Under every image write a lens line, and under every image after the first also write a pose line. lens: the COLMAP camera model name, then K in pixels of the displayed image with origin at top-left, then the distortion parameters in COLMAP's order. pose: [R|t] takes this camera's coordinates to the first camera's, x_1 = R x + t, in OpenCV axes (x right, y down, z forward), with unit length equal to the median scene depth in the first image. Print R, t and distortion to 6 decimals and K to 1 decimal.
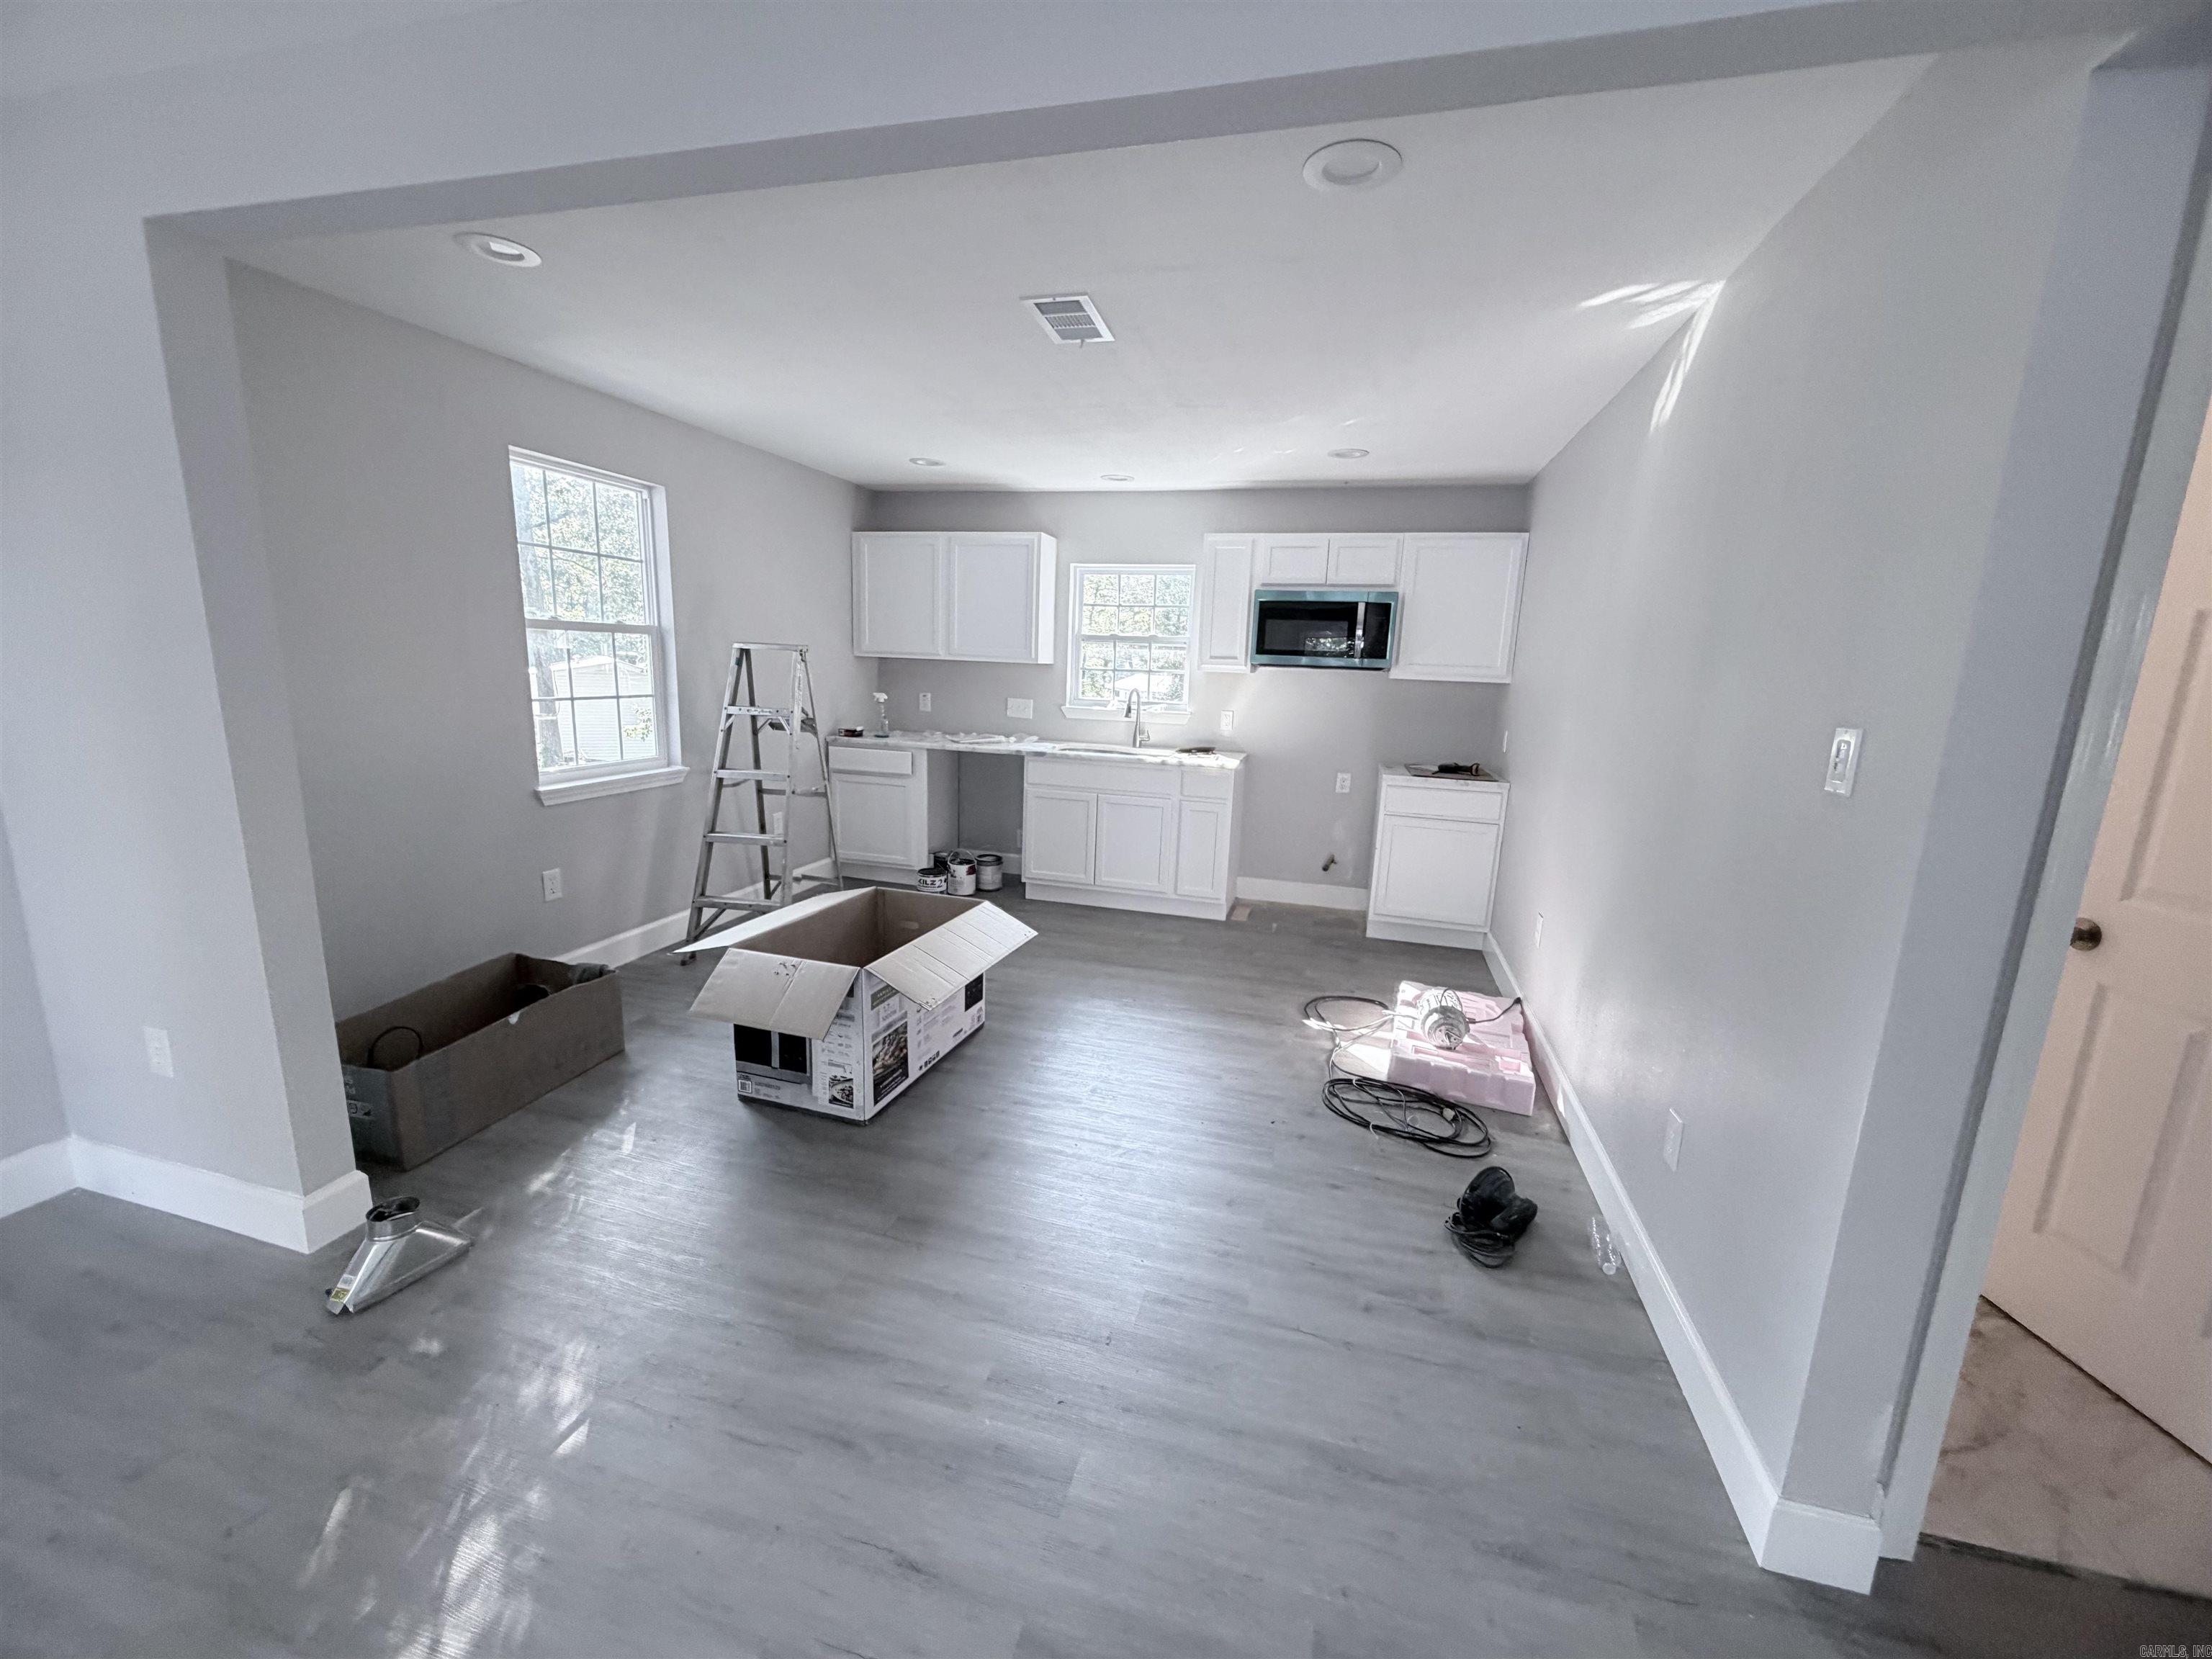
lens RADIAL K [[882.3, 0, 1102.2], [0, 882.3, 830.6], [0, 0, 1]] dist [-0.000060, -0.000291]
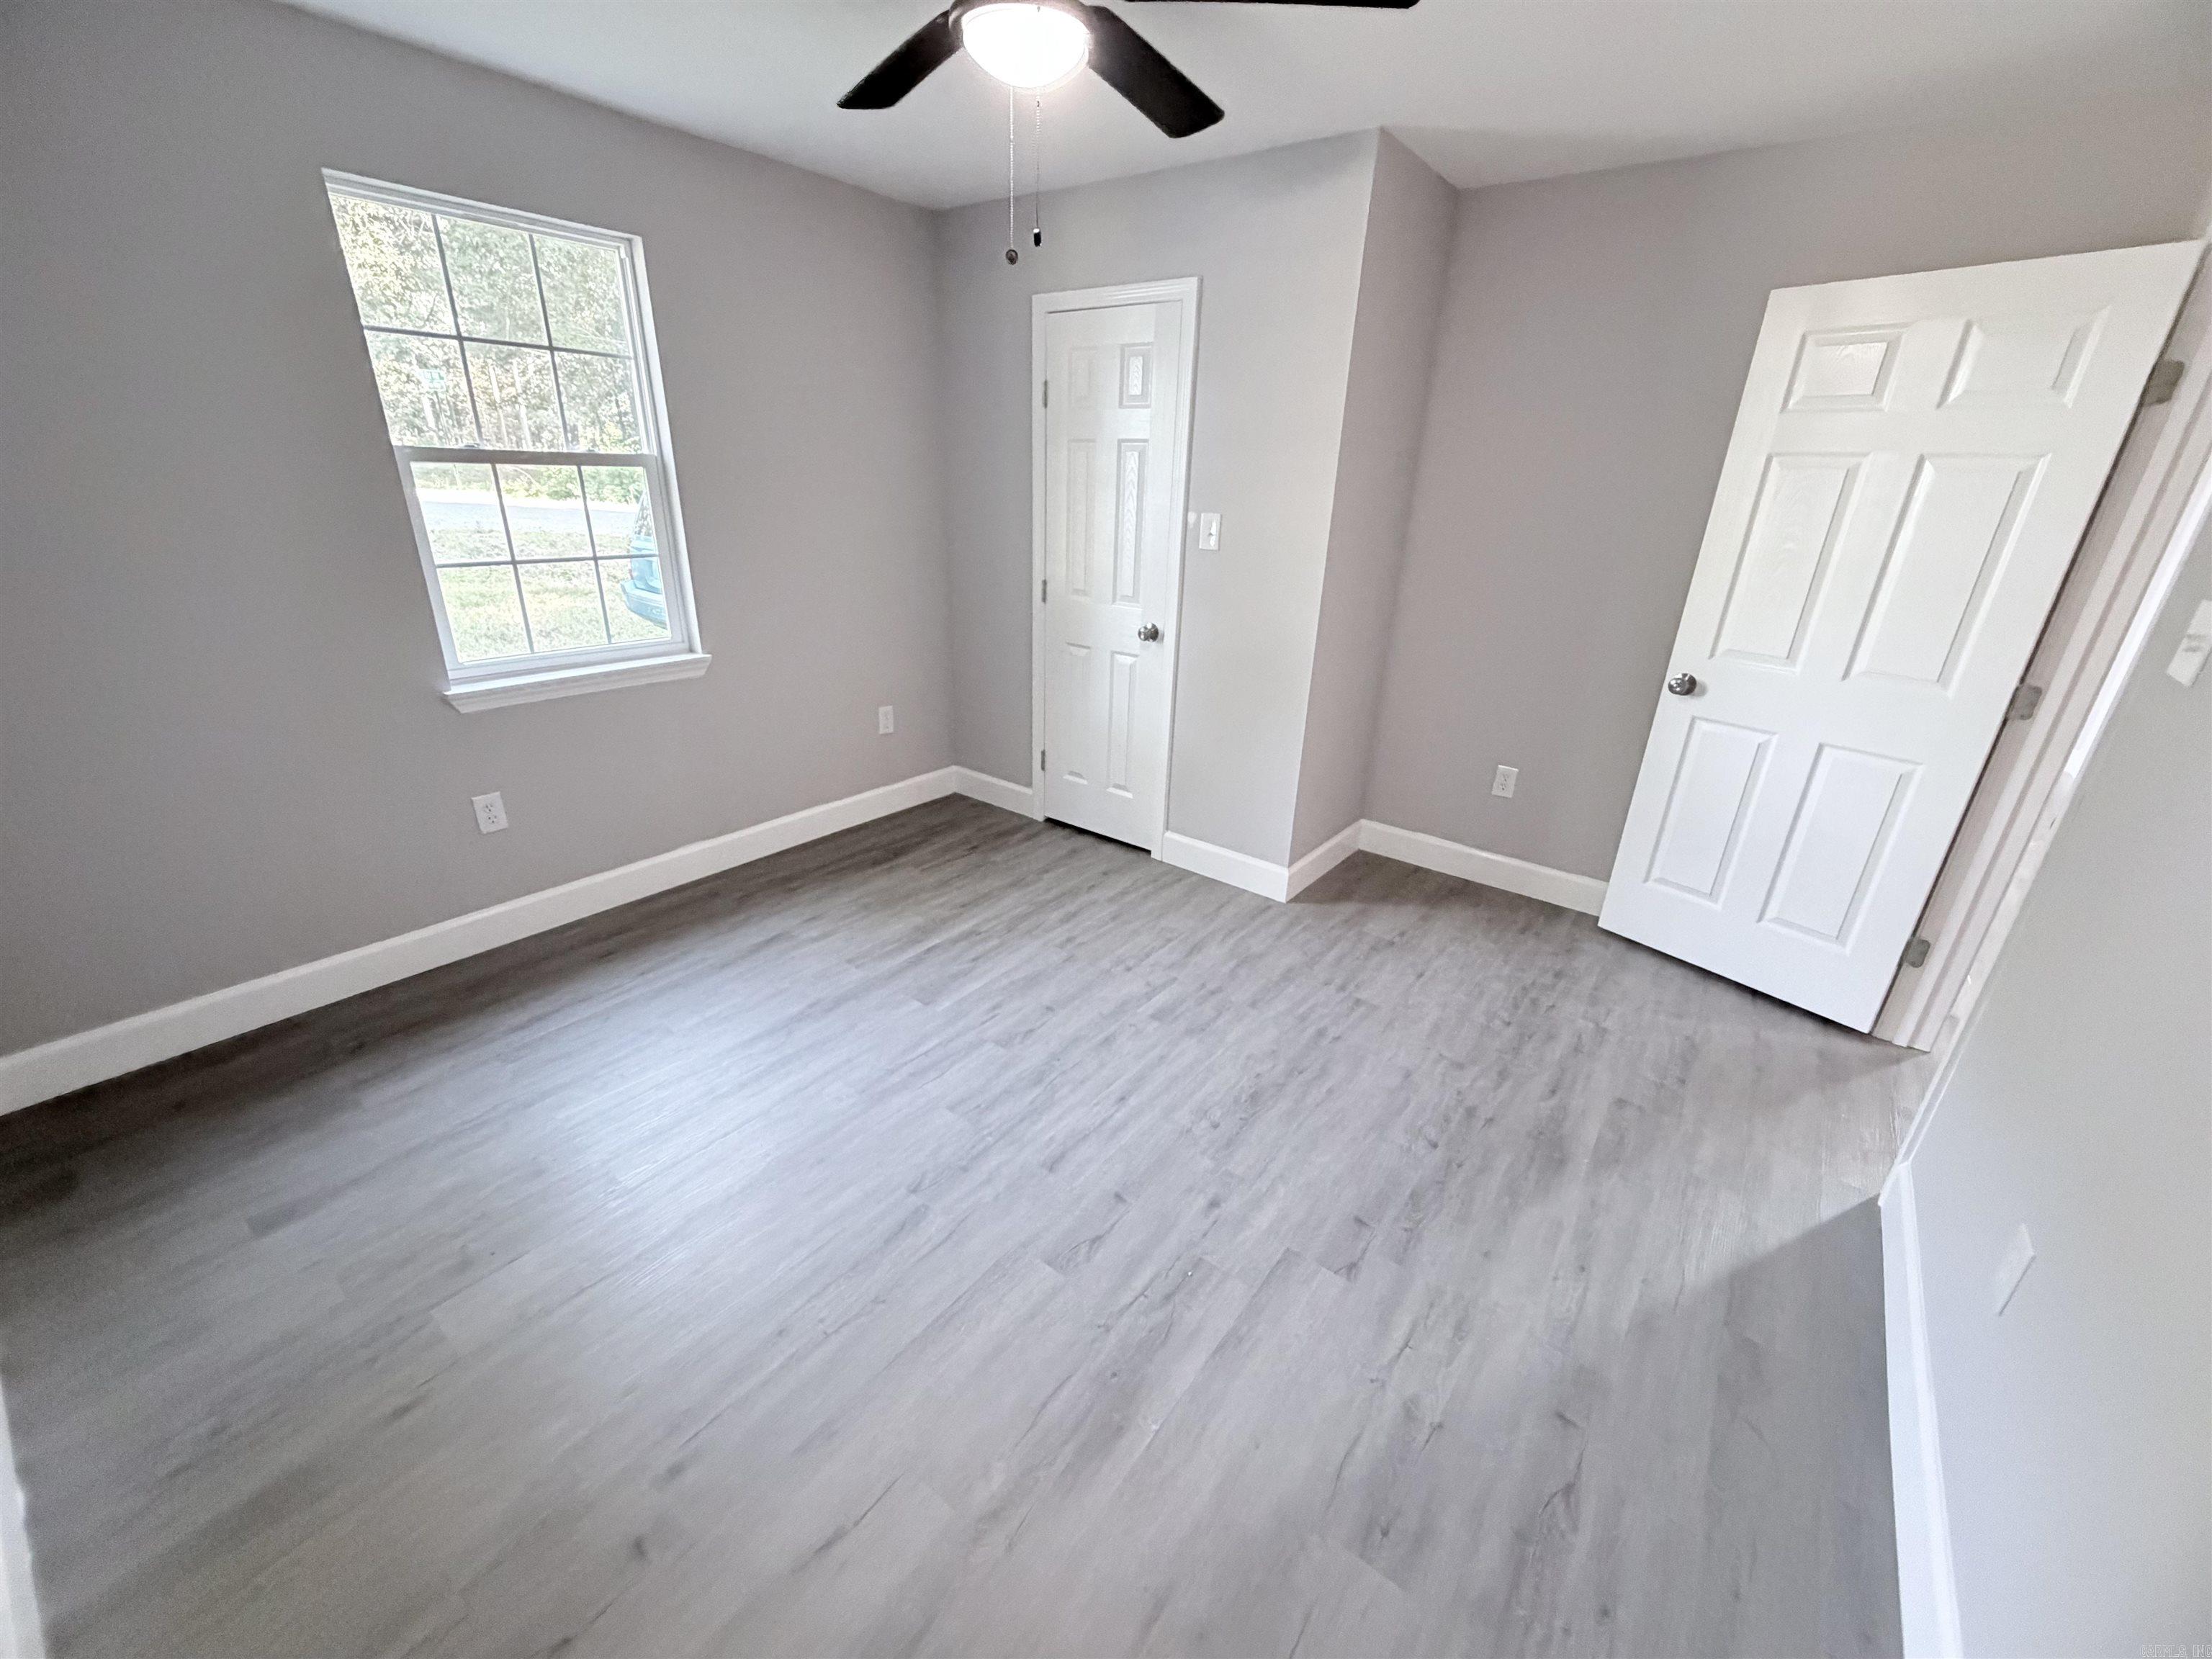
lens RADIAL K [[866.6, 0, 1106.0], [0, 866.6, 829.5], [0, 0, 1]] dist [-0.003549, -0.000347]
pose [[0.928005, 0.117866, -0.353431, 0.109886], [-0.054615, 0.981428, 0.183895, -0.075421], [0.368542, -0.151353, 0.917207, 0.405933]]
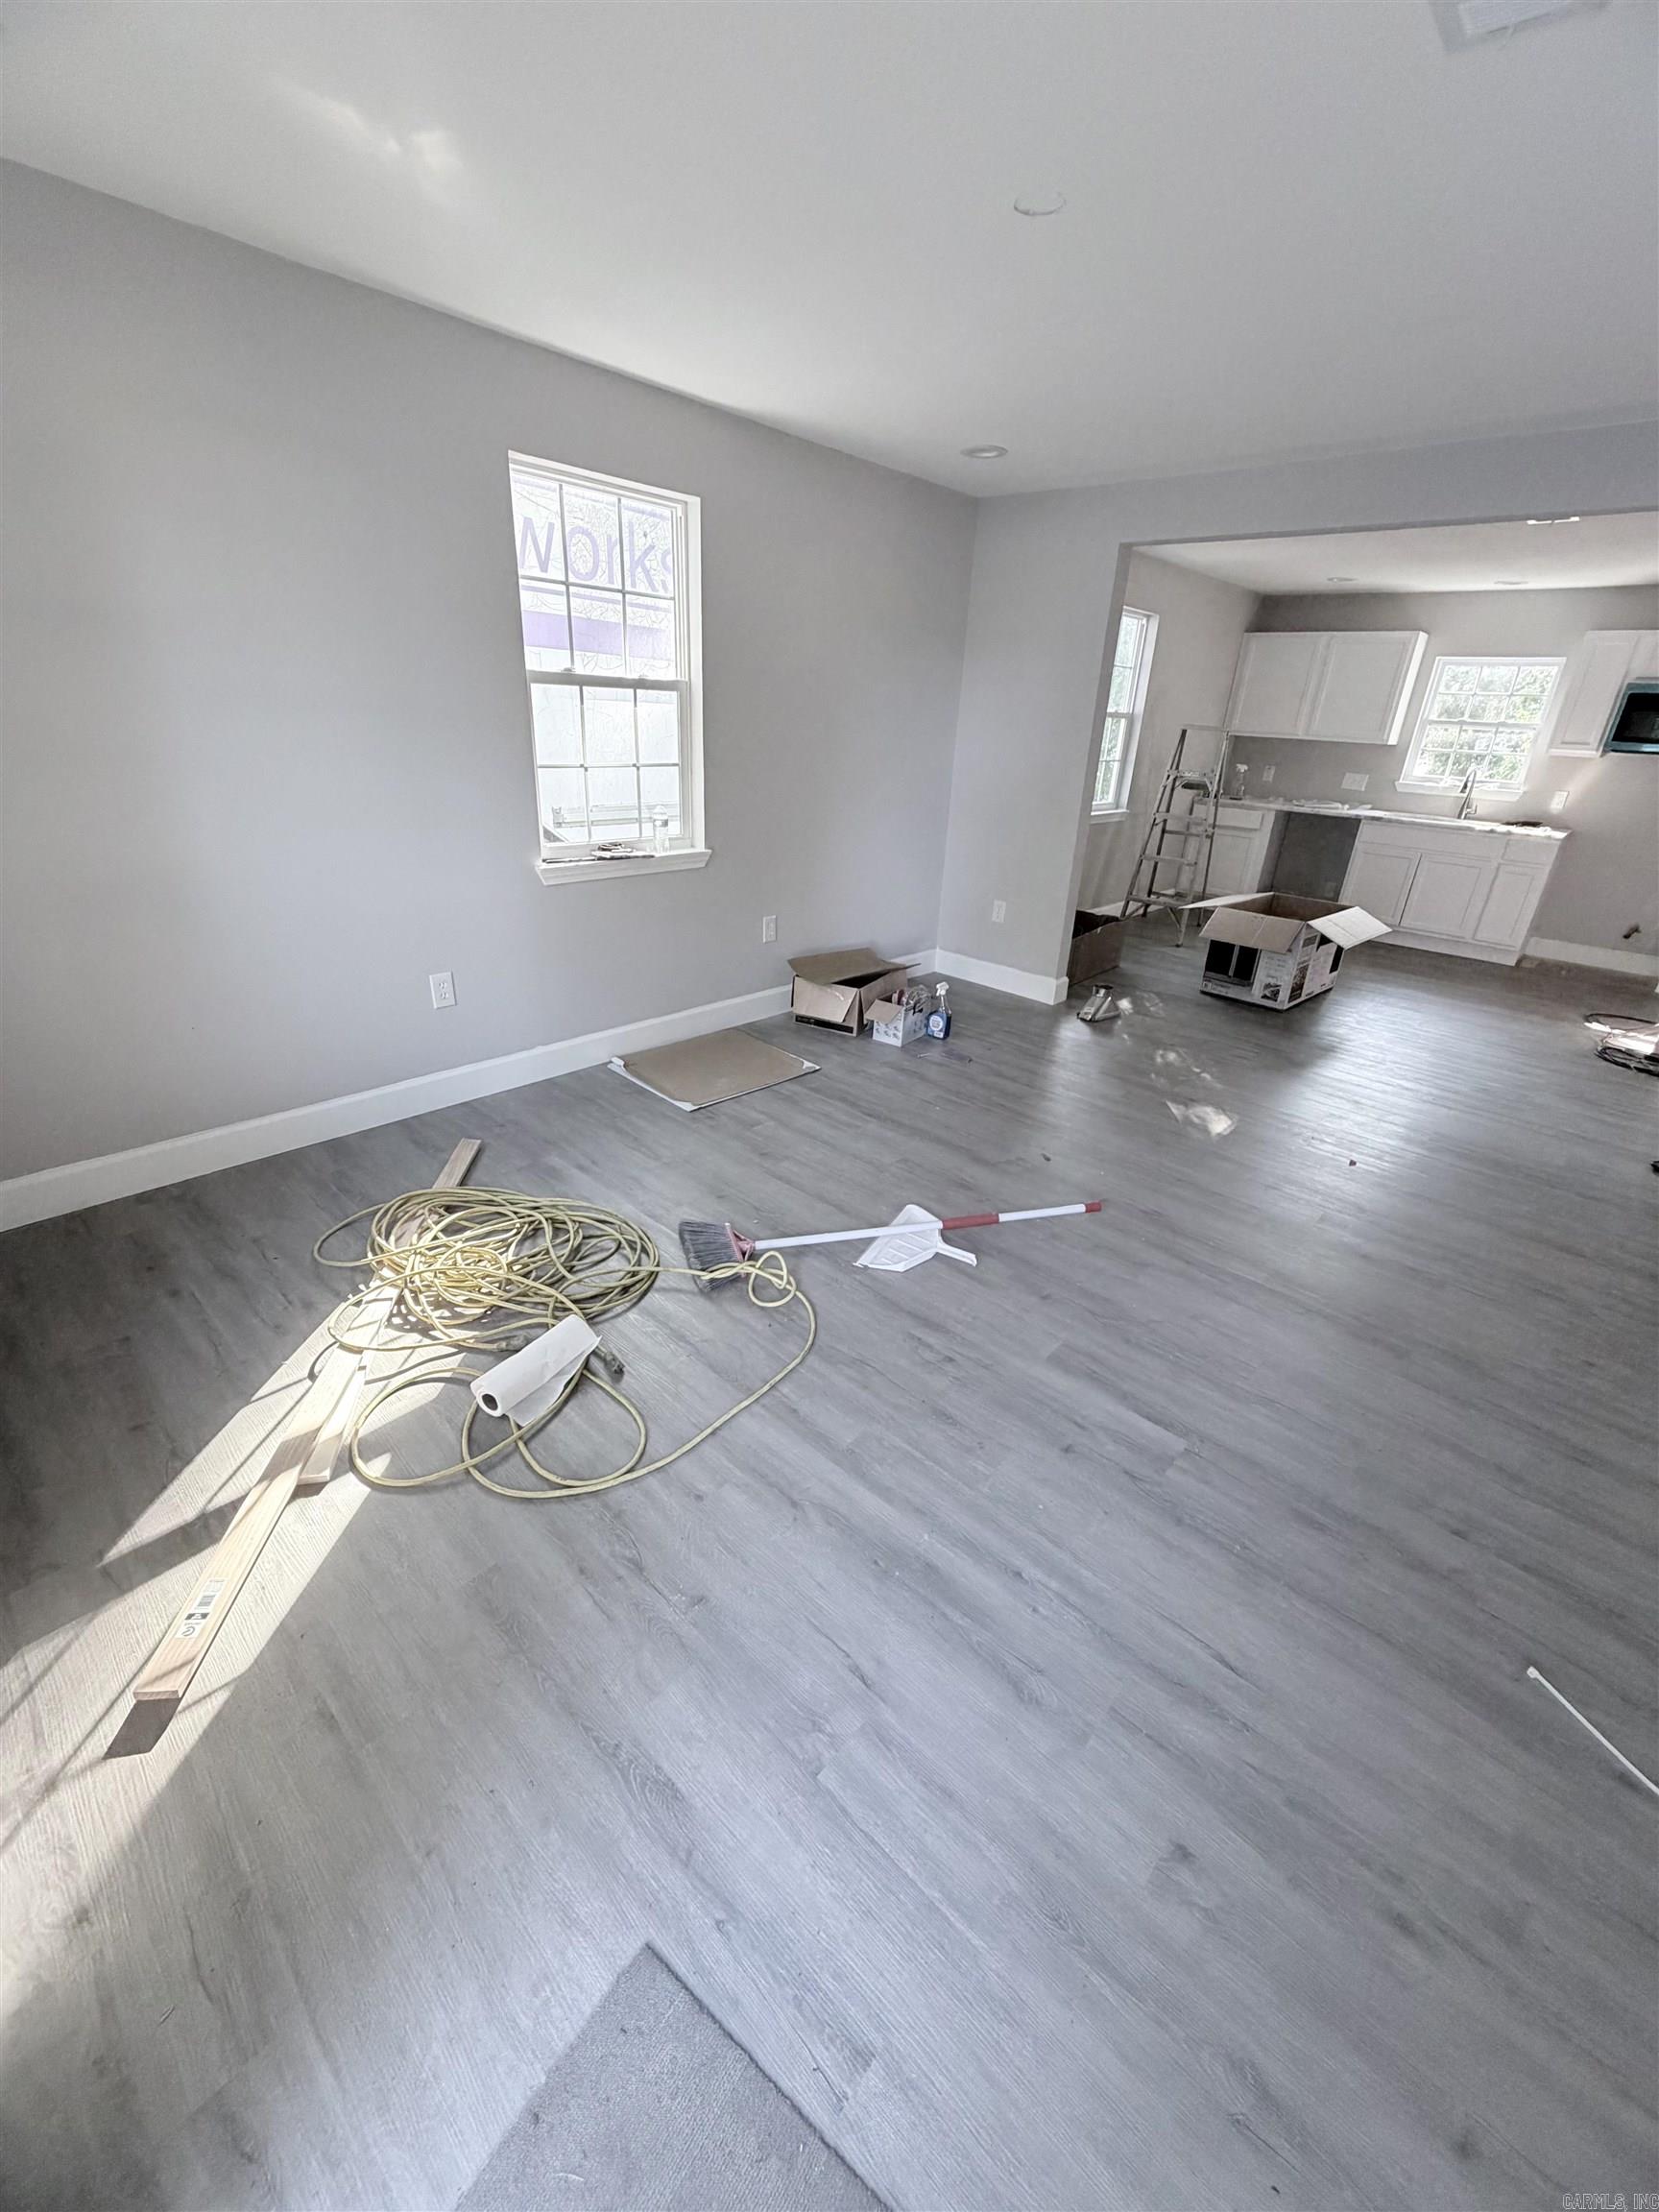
lens RADIAL K [[882.3, 0, 831.7], [0, 882.3, 1096.0], [0, 0, 1]] dist [-0.000060, -0.000291]
pose [[0.888095, 0.190722, -0.418225, -0.186750], [-0.104120, 0.969677, 0.221102, 0.122099], [0.447712, -0.152815, 0.881023, -0.649540]]
